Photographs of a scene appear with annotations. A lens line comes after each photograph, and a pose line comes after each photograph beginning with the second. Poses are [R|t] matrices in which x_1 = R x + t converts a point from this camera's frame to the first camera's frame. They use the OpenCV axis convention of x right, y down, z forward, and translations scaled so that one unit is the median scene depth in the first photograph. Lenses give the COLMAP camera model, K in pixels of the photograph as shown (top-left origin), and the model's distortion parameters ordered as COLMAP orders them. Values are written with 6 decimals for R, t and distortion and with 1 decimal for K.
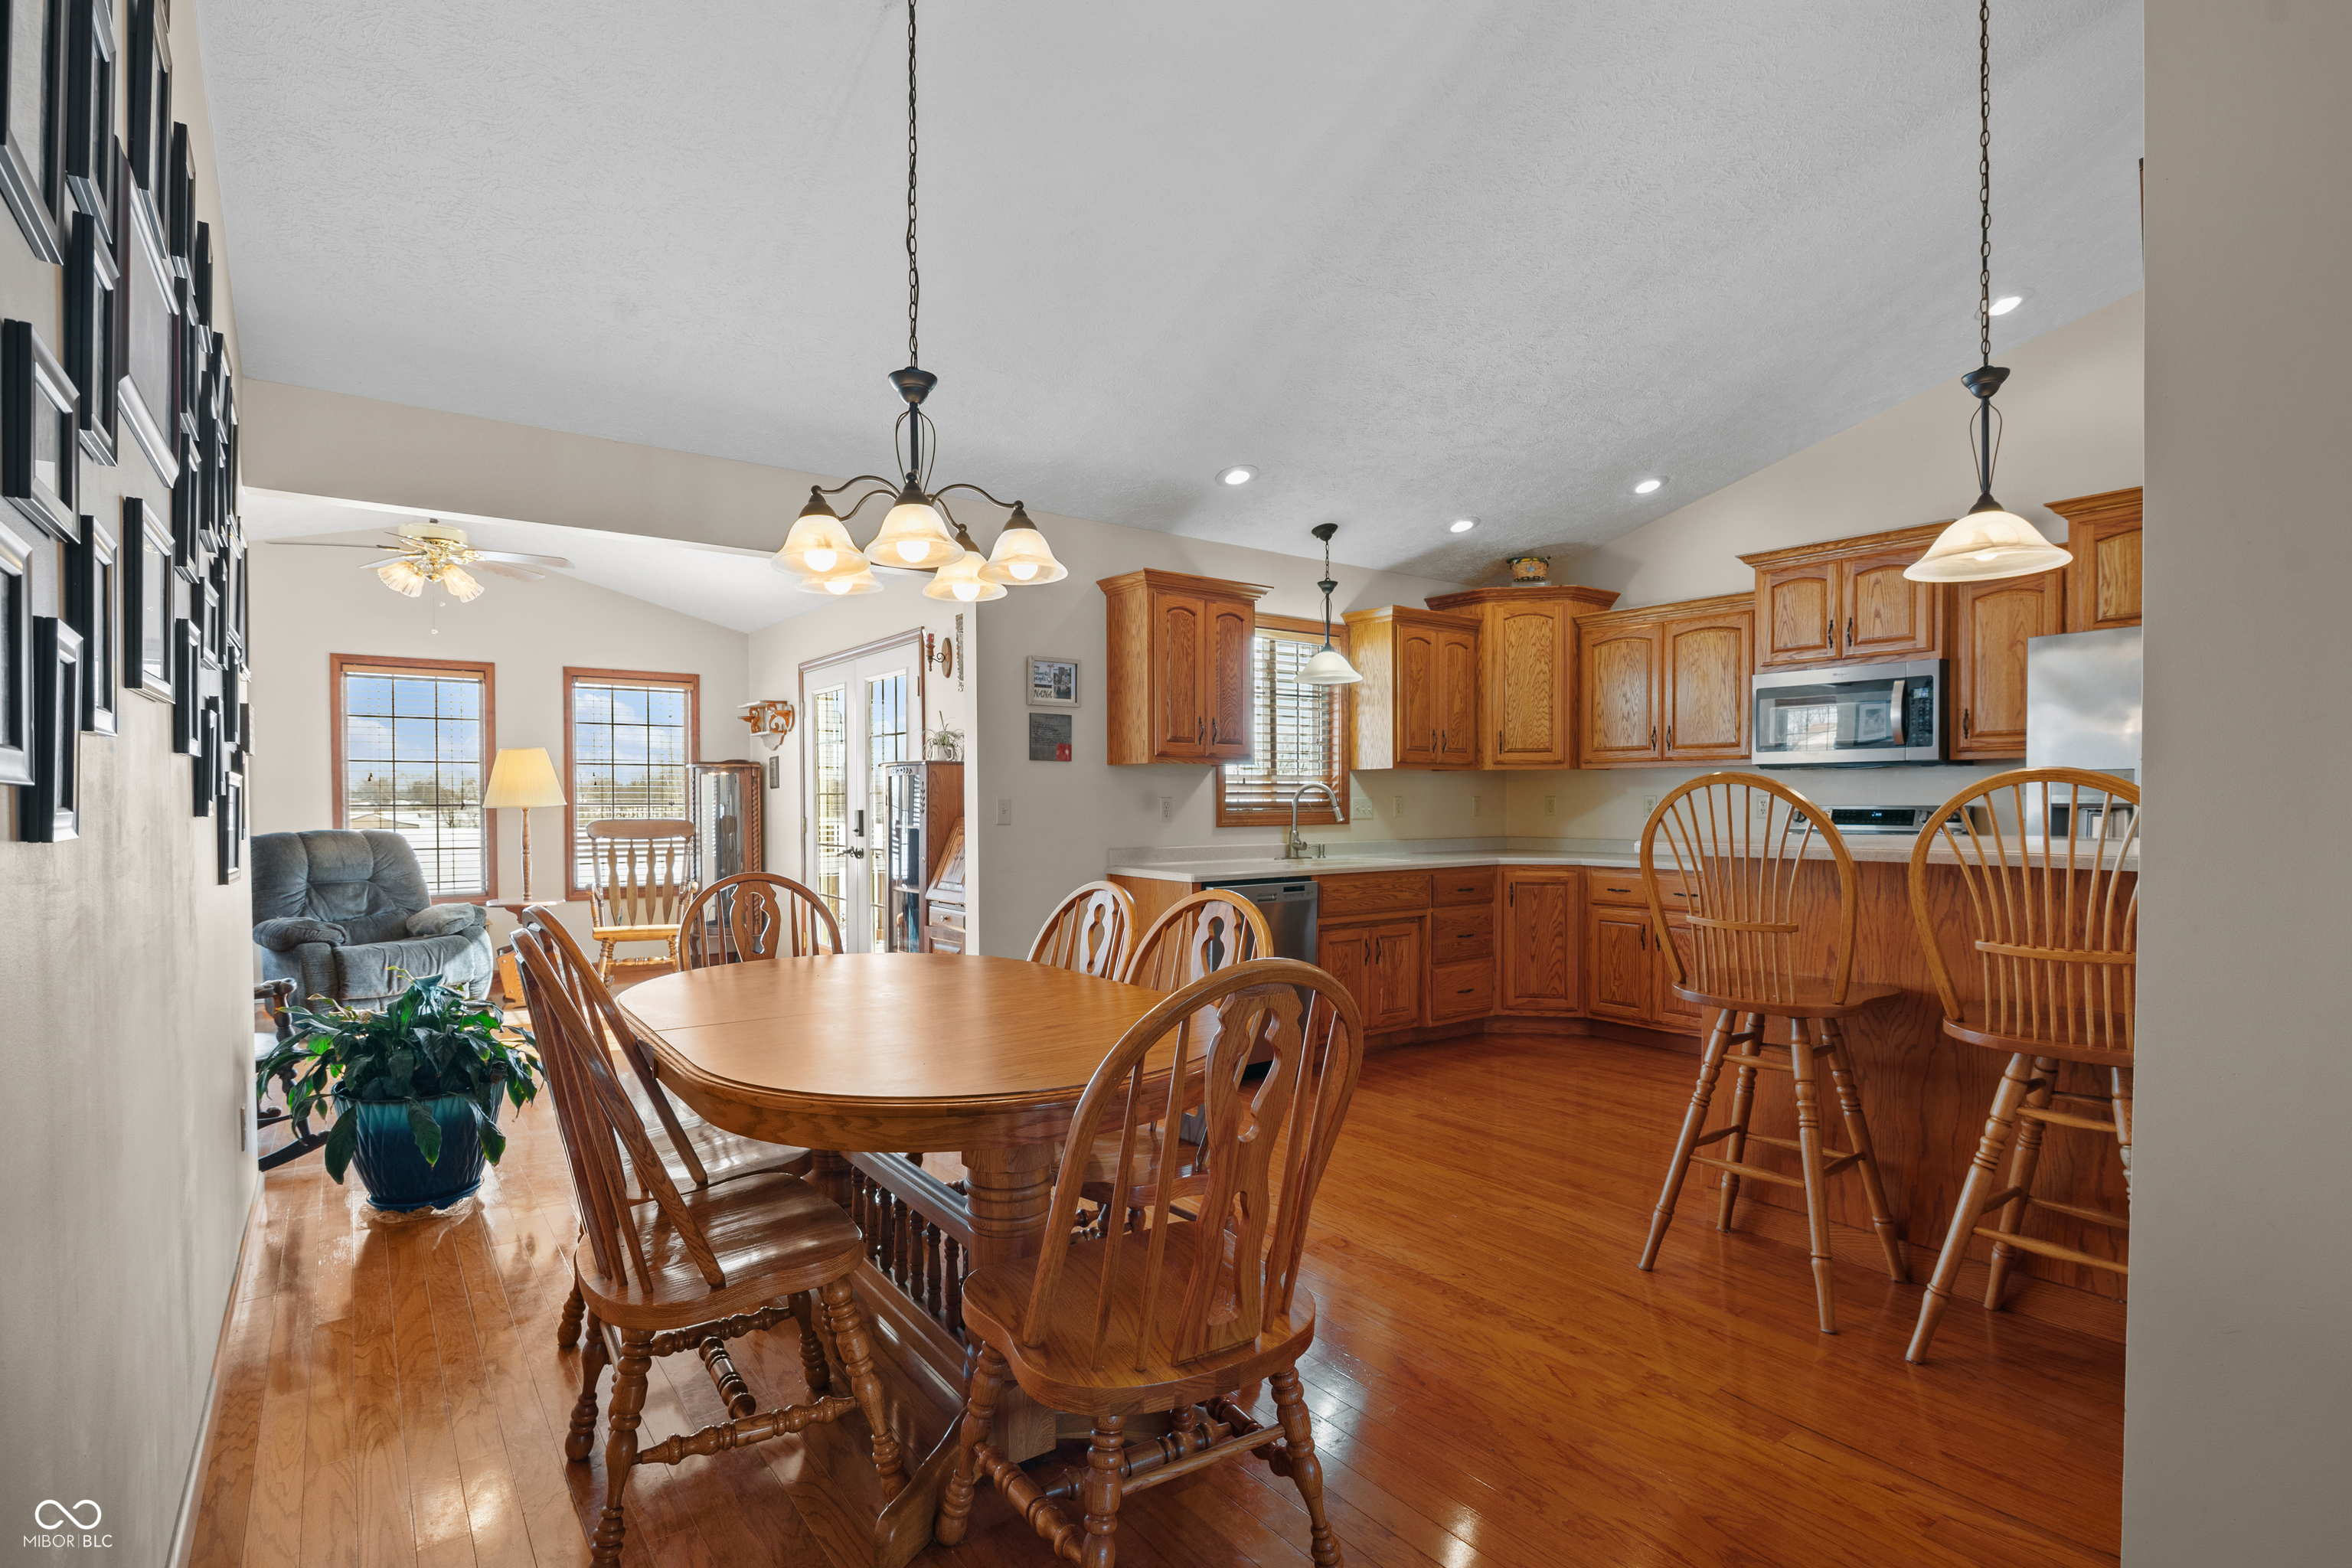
lens RADIAL K [[1108.1, 0, 1179.3], [0, 1108.1, 822.1], [0, 0, 1]] dist [-0.015192, 0.000868]
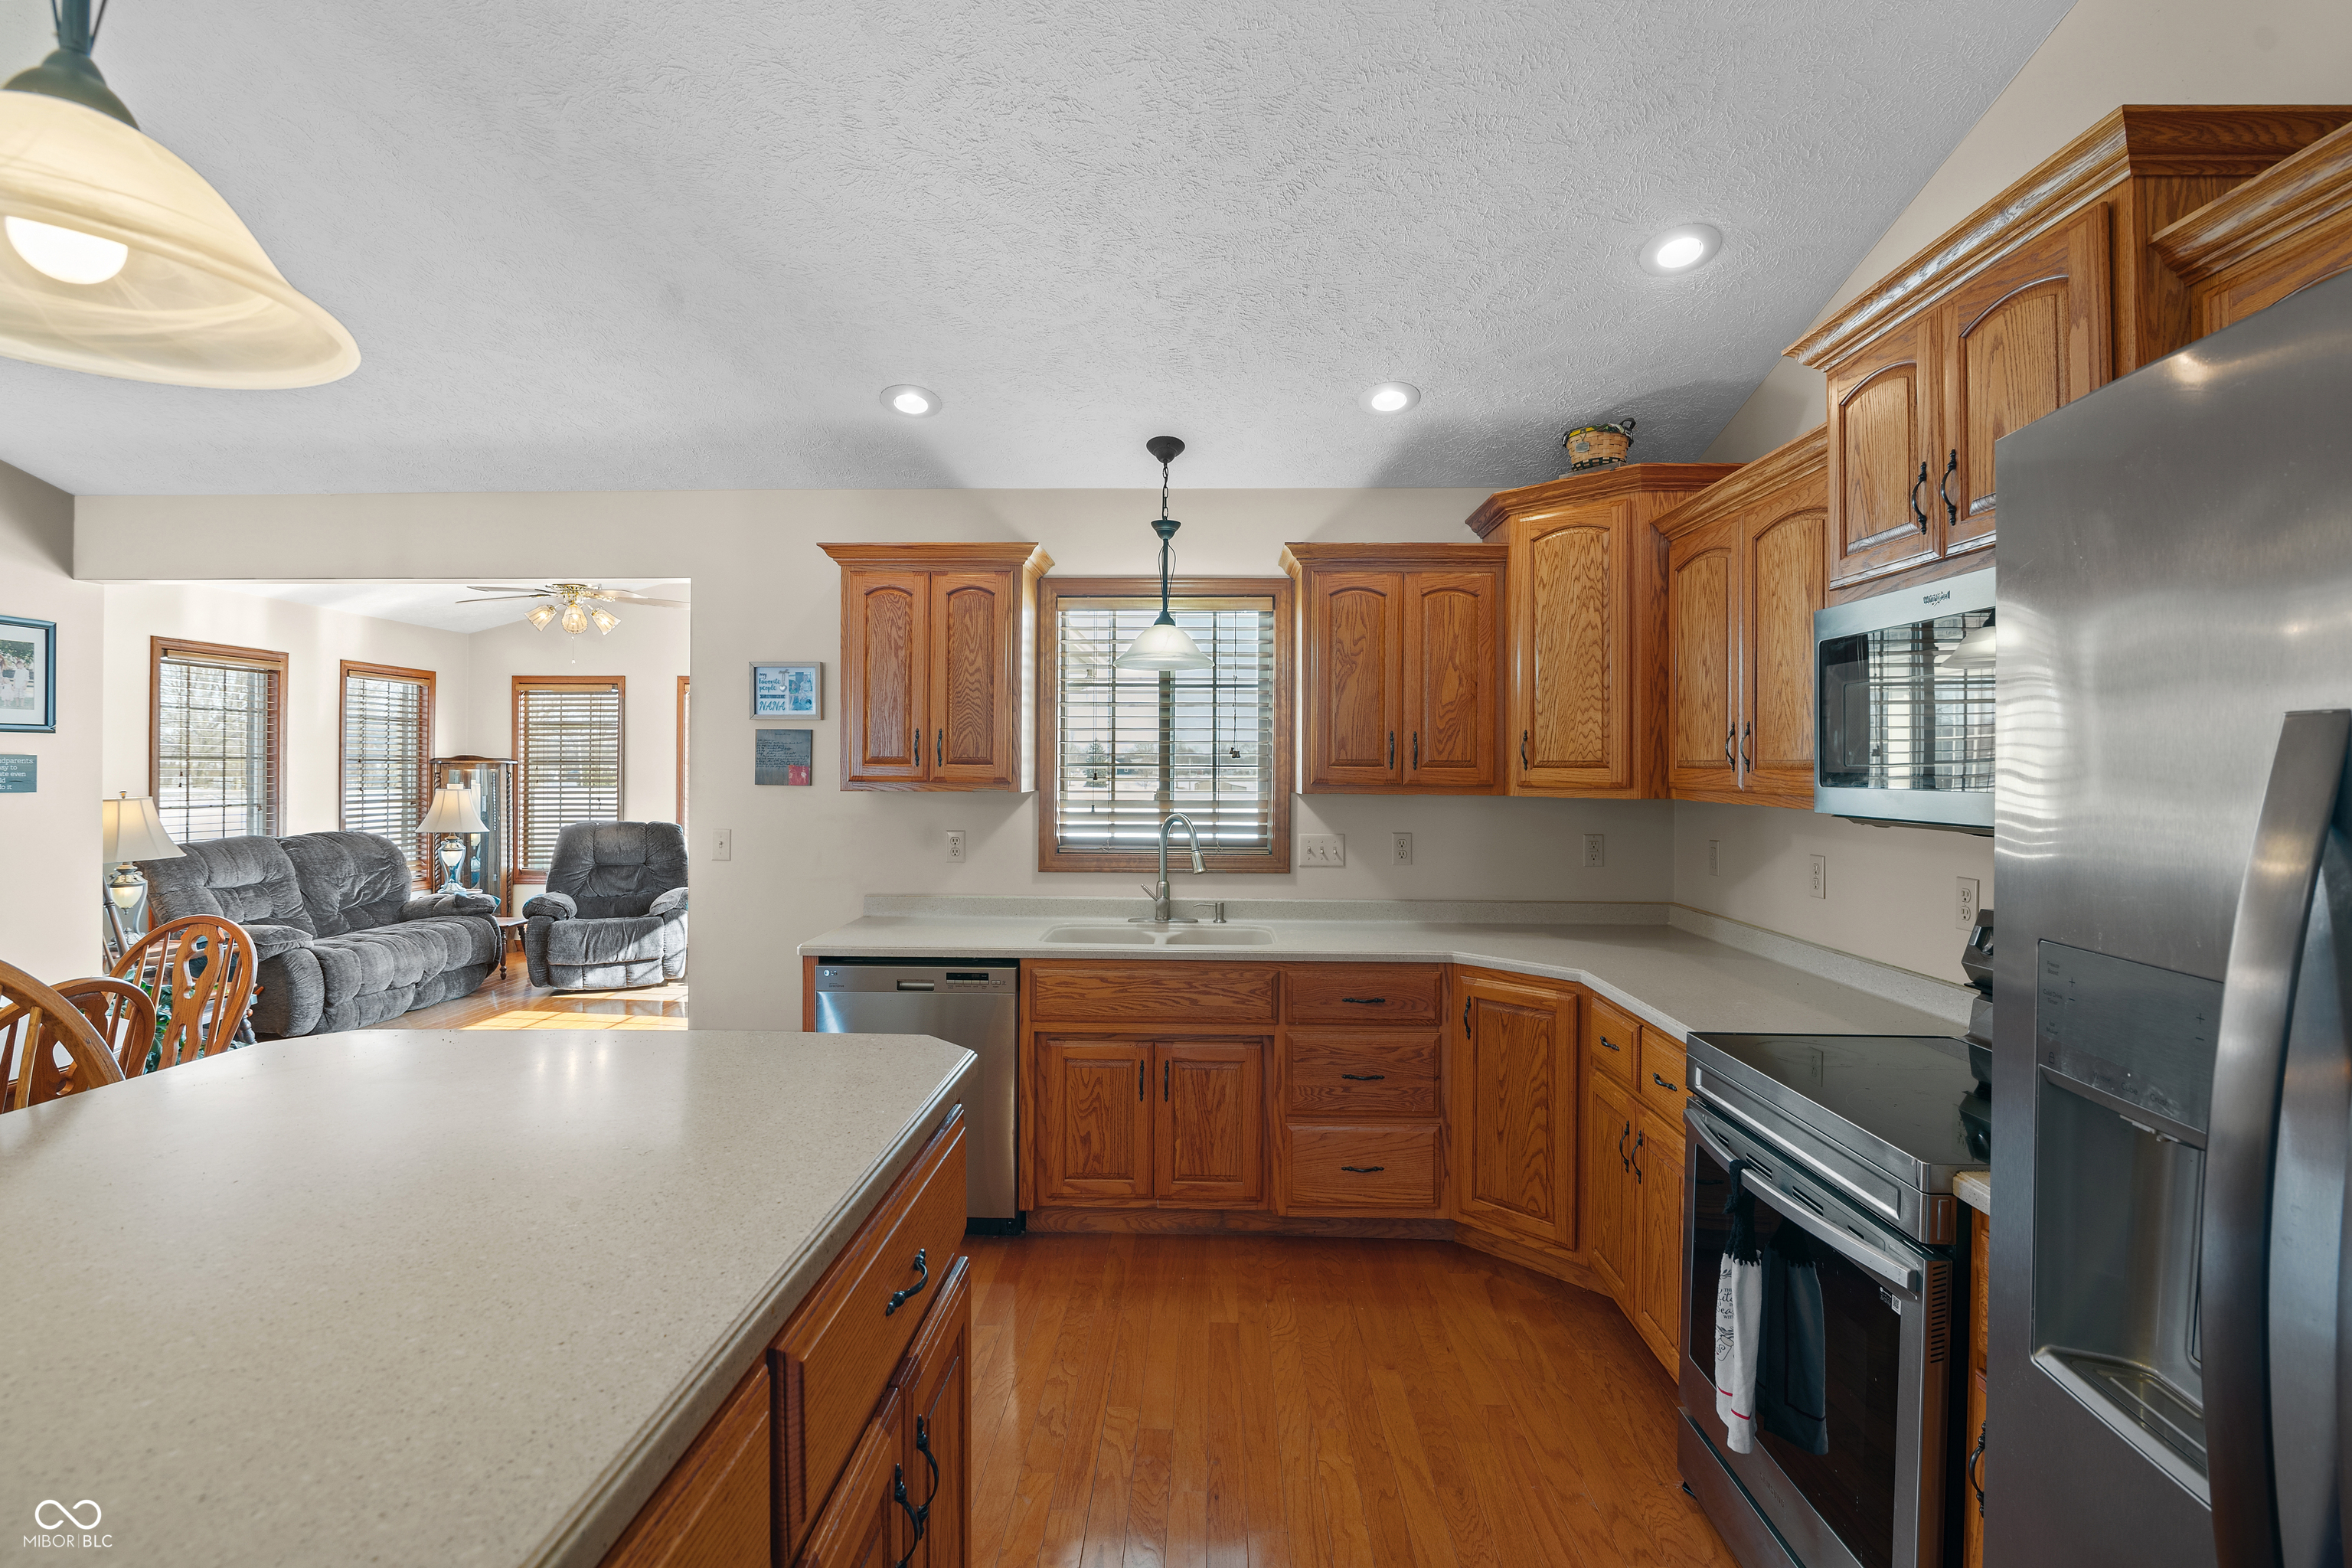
lens RADIAL K [[1108.1, 0, 1192.5], [0, 1108.1, 764.3], [0, 0, 1]] dist [-0.015192, 0.000868]
pose [[0.786831, 0.005888, -0.617140, 0.549560], [-0.020669, 0.999645, -0.016815, -0.054597], [0.616822, 0.025987, 0.786674, 0.460505]]
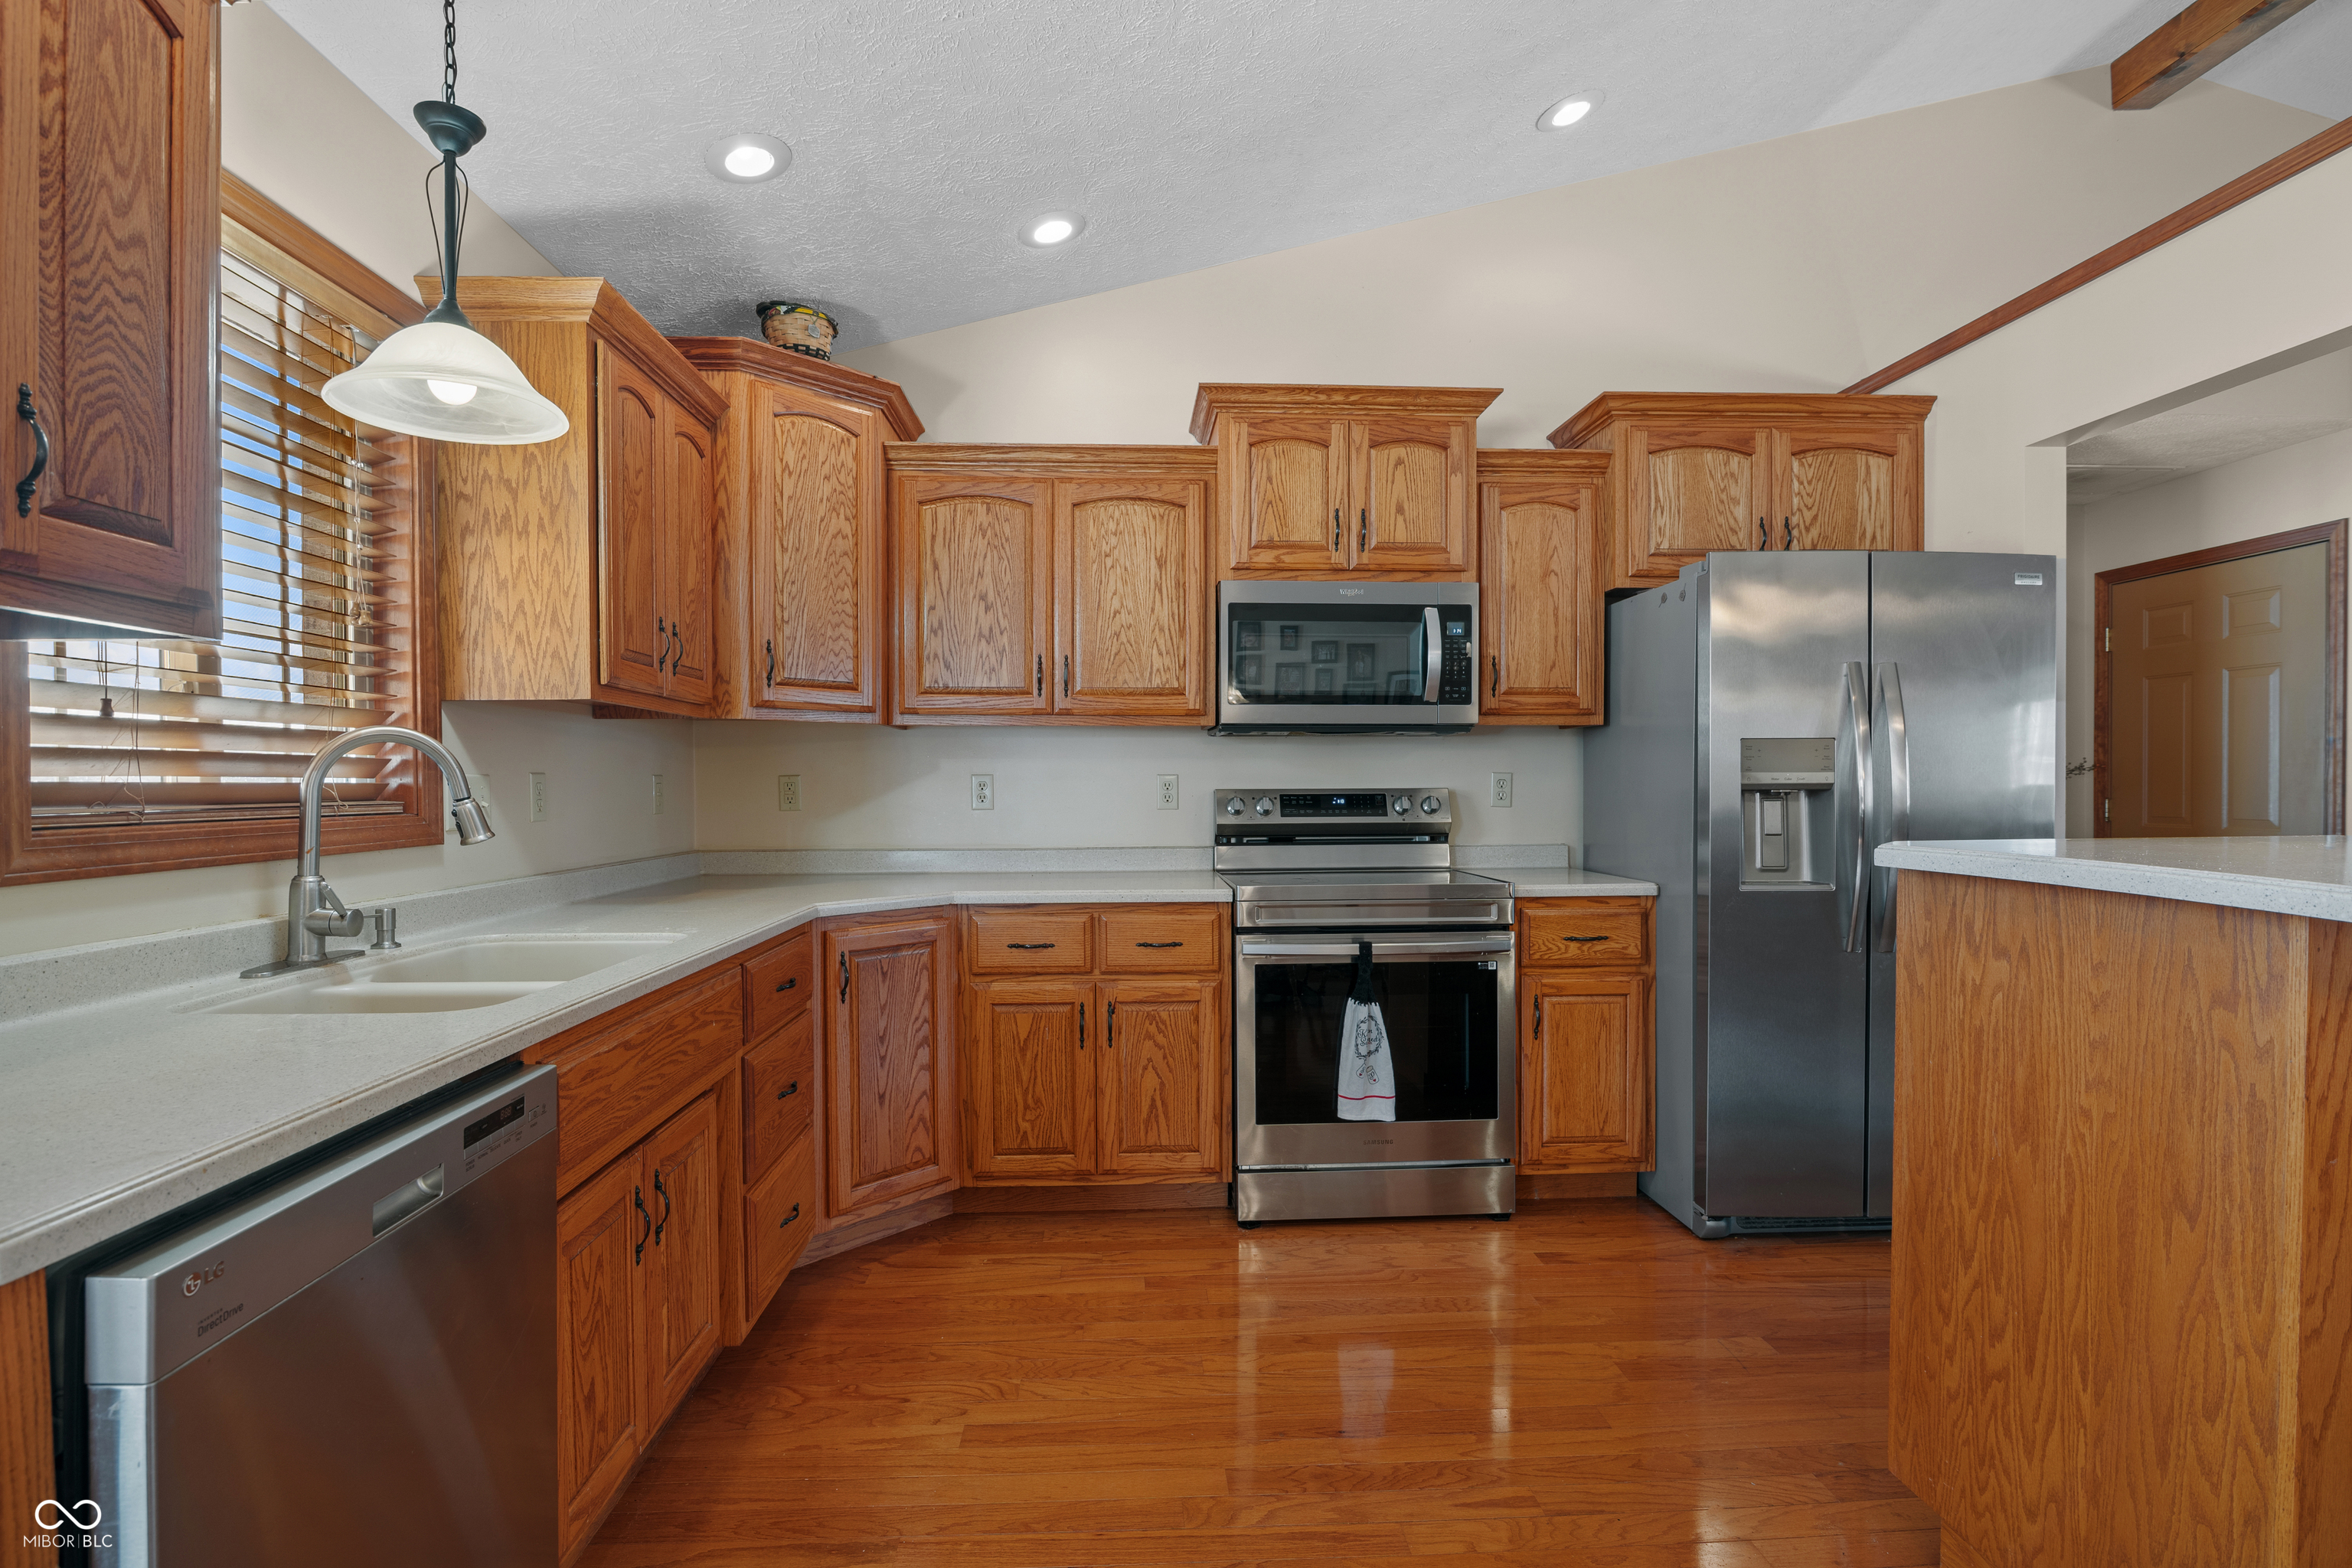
lens RADIAL K [[1108.1, 0, 1158.2], [0, 1108.1, 799.7], [0, 0, 1]] dist [-0.015192, 0.000868]
pose [[0.569435, -0.012387, 0.821943, -0.015839], [0.017644, 0.999840, 0.002844, -0.010855], [-0.821847, 0.012883, 0.569563, 0.621515]]
